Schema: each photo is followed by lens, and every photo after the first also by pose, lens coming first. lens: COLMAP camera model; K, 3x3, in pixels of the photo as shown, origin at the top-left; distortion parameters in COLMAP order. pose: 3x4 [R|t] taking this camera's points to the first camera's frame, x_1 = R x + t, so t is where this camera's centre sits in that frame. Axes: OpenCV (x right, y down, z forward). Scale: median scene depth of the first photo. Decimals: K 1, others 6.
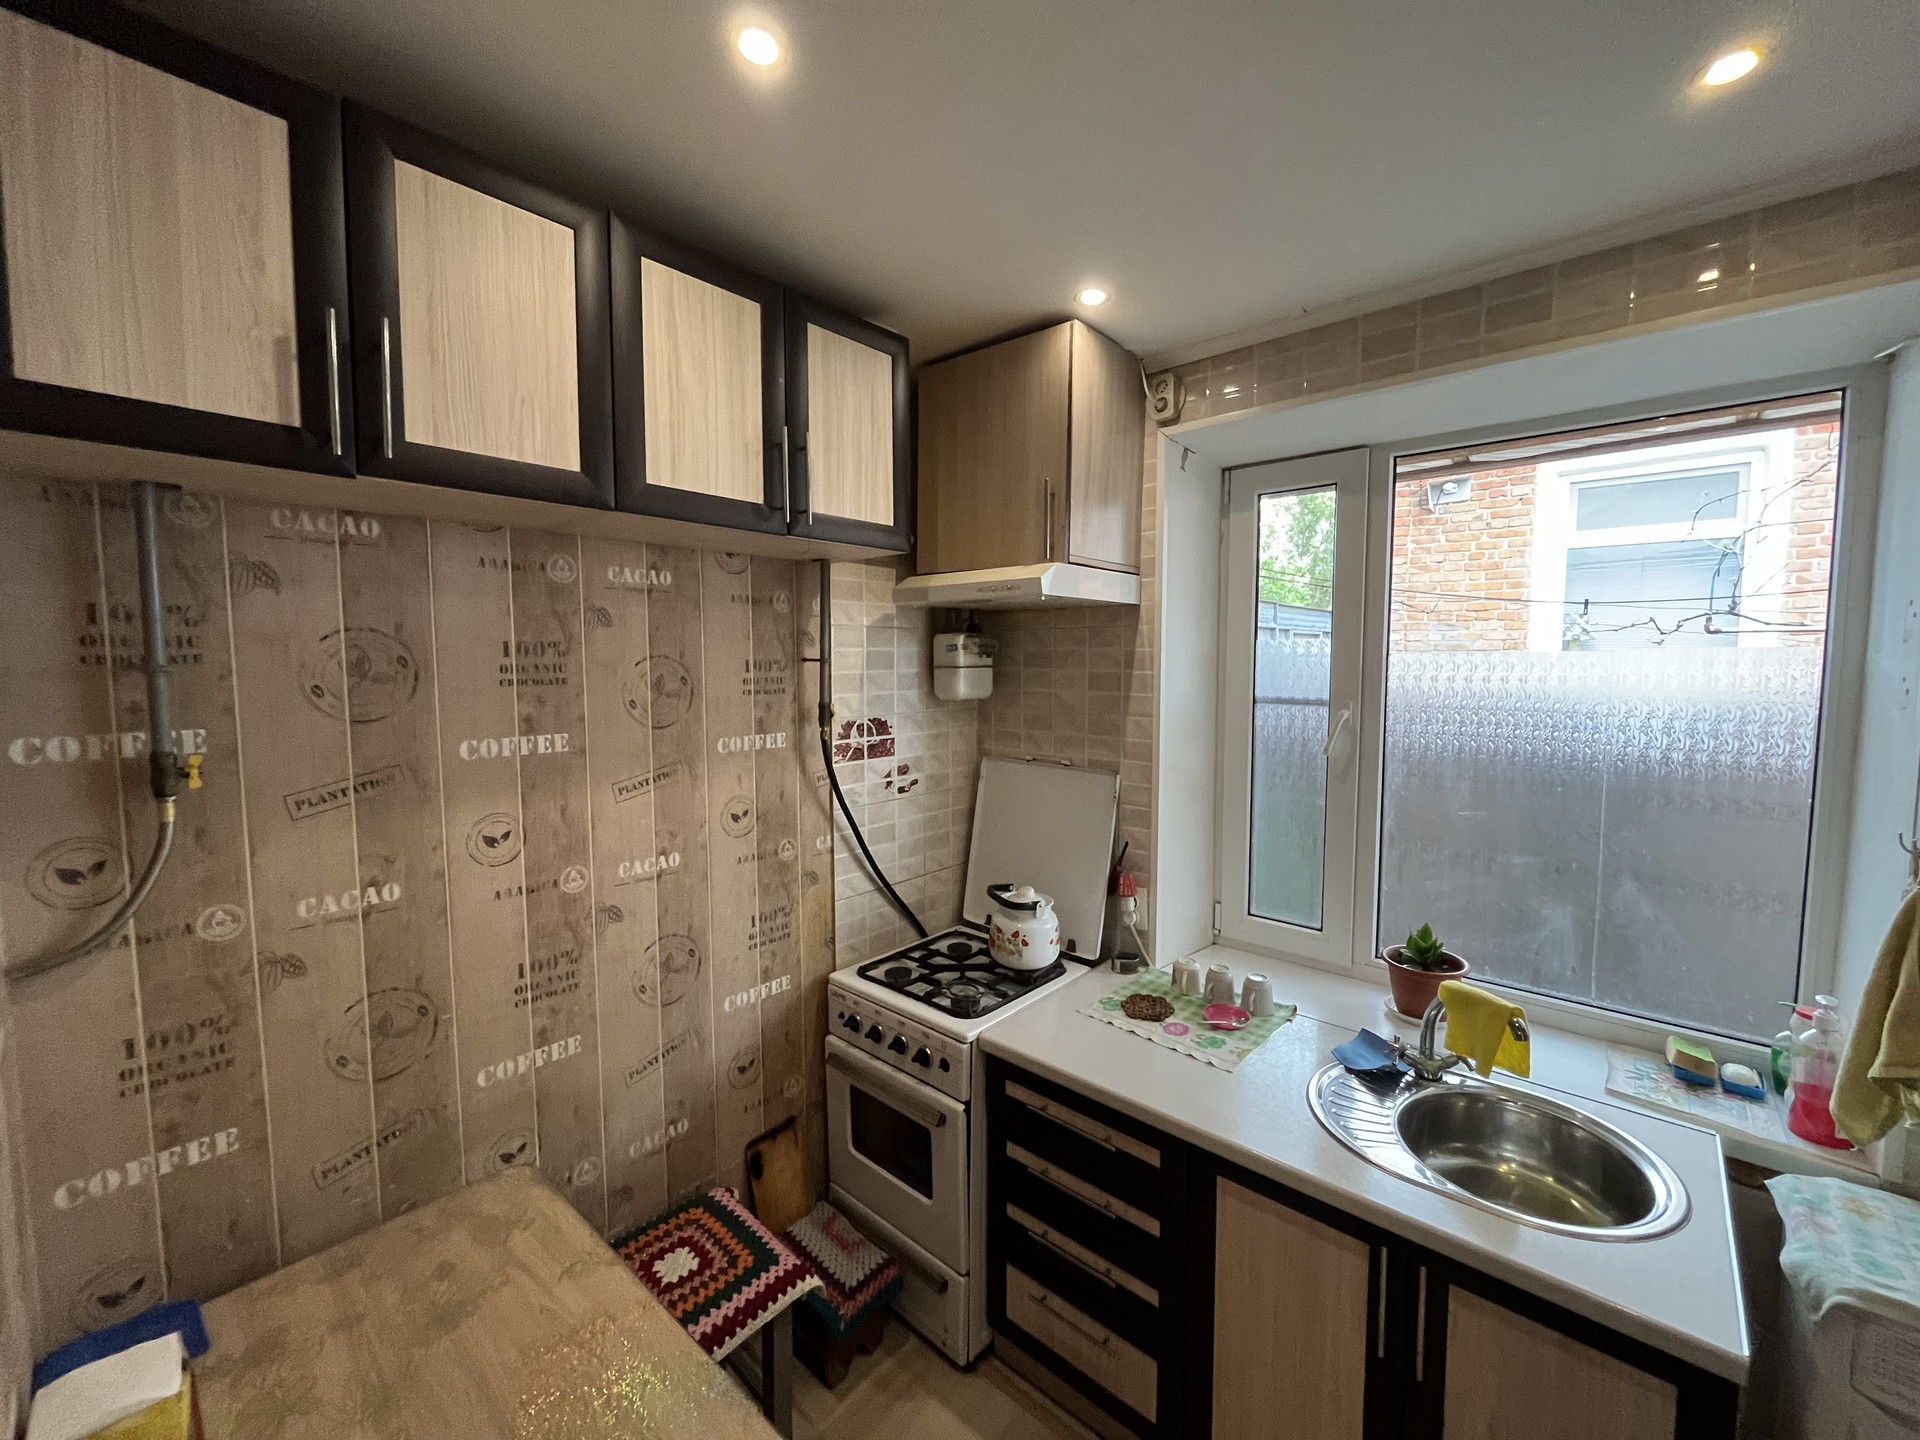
lens RADIAL K [[773.7, 0, 962.6], [0, 773.7, 714.1], [0, 0, 1]] dist [-0.003500, -0.000096]
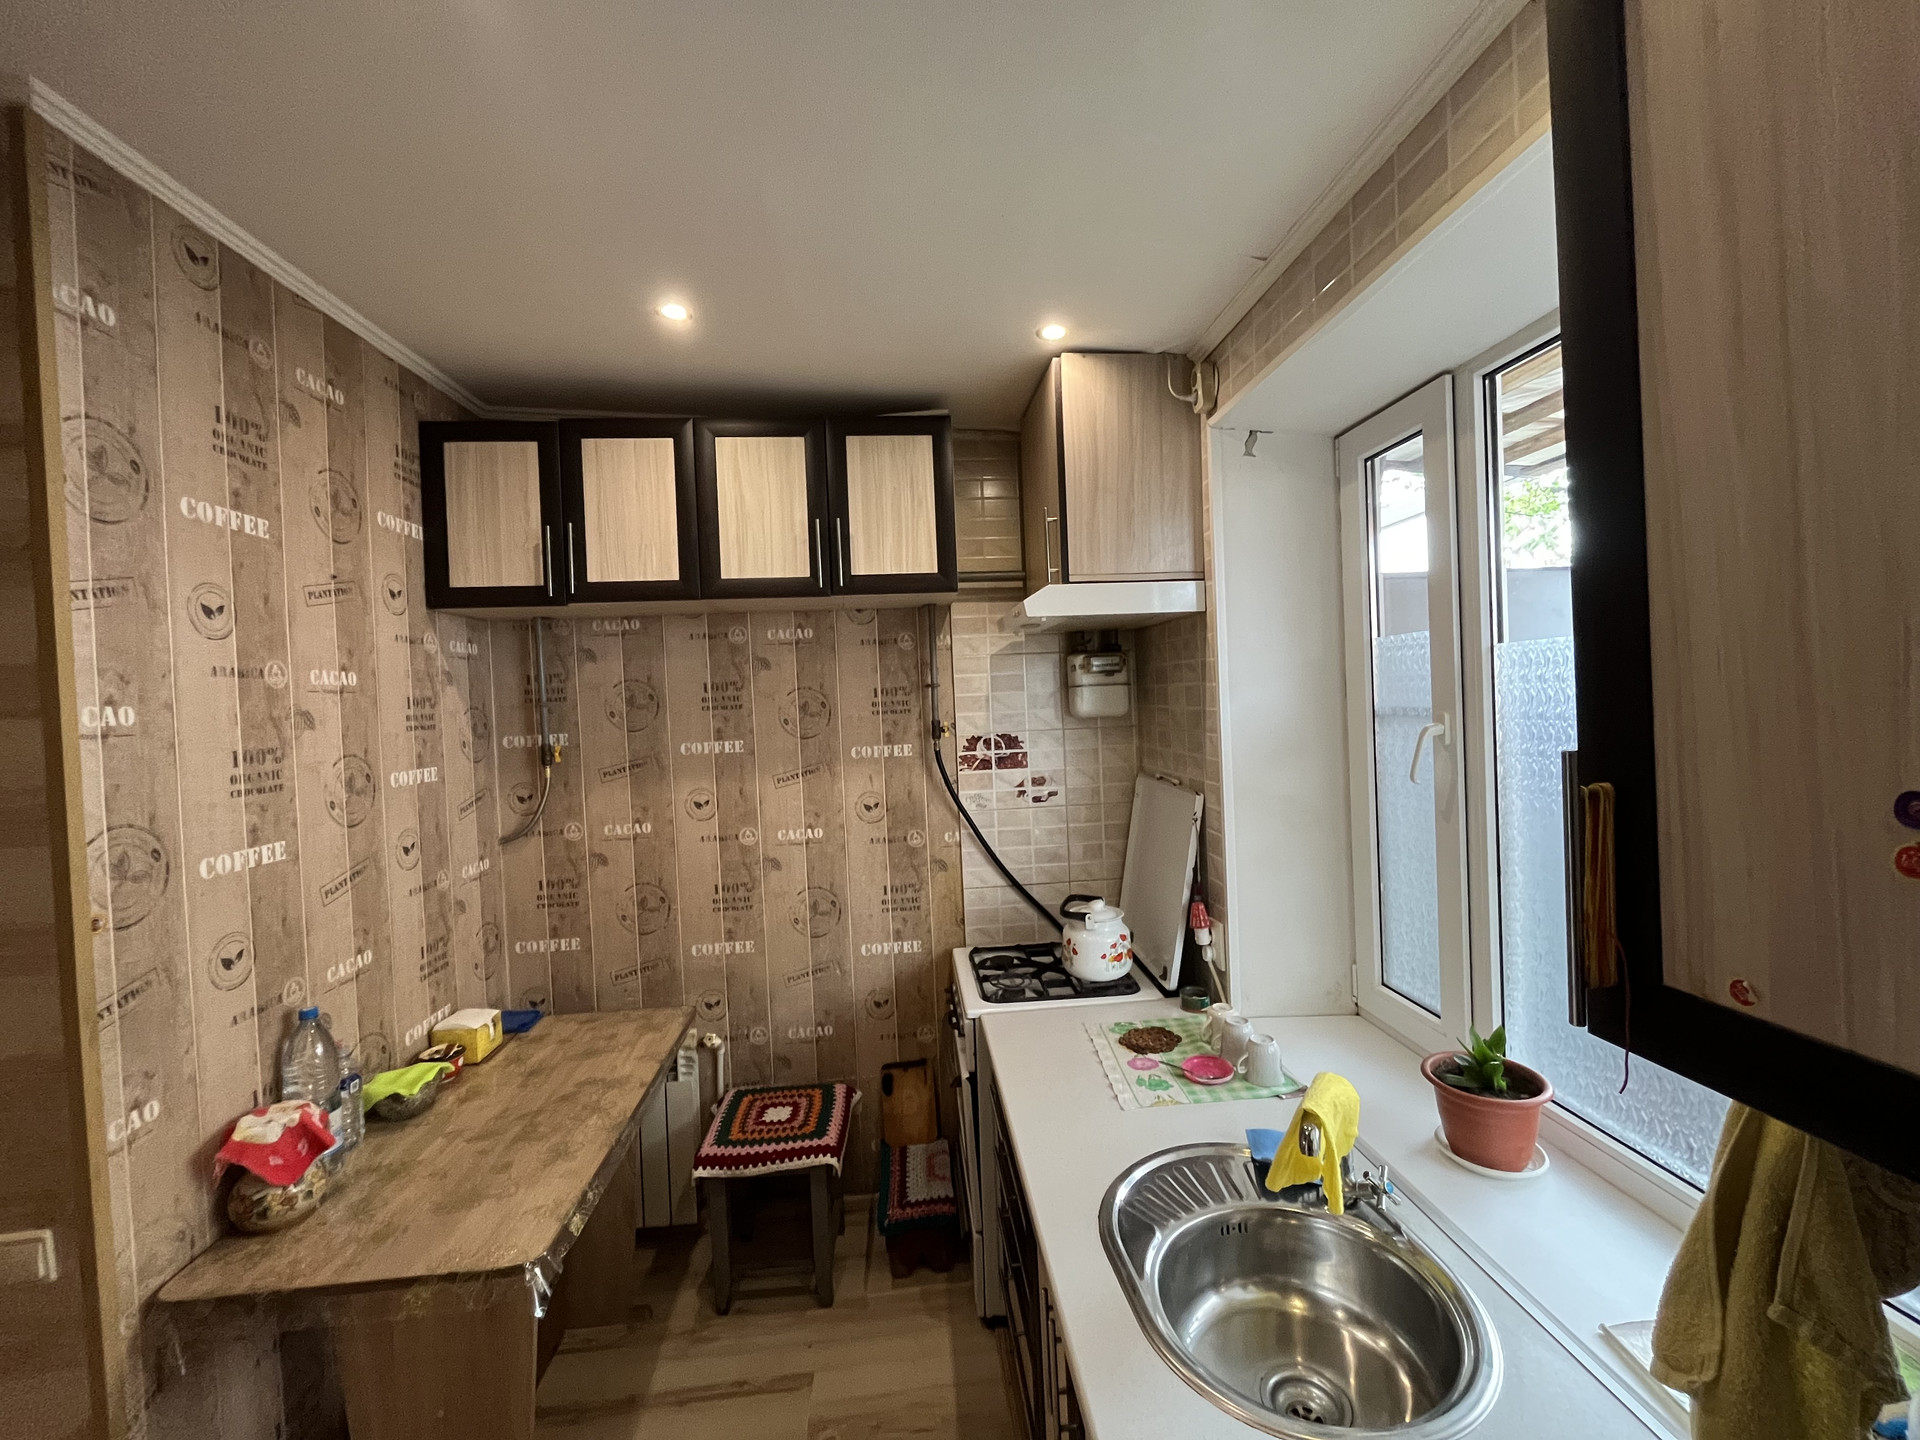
lens RADIAL K [[773.7, 0, 963.1], [0, 773.7, 715.0], [0, 0, 1]] dist [-0.003500, -0.000096]
pose [[0.726775, -0.013914, -0.686734, 0.765360], [-0.008924, 0.999519, -0.029697, 0.014534], [0.686817, 0.027712, 0.726302, 0.156177]]
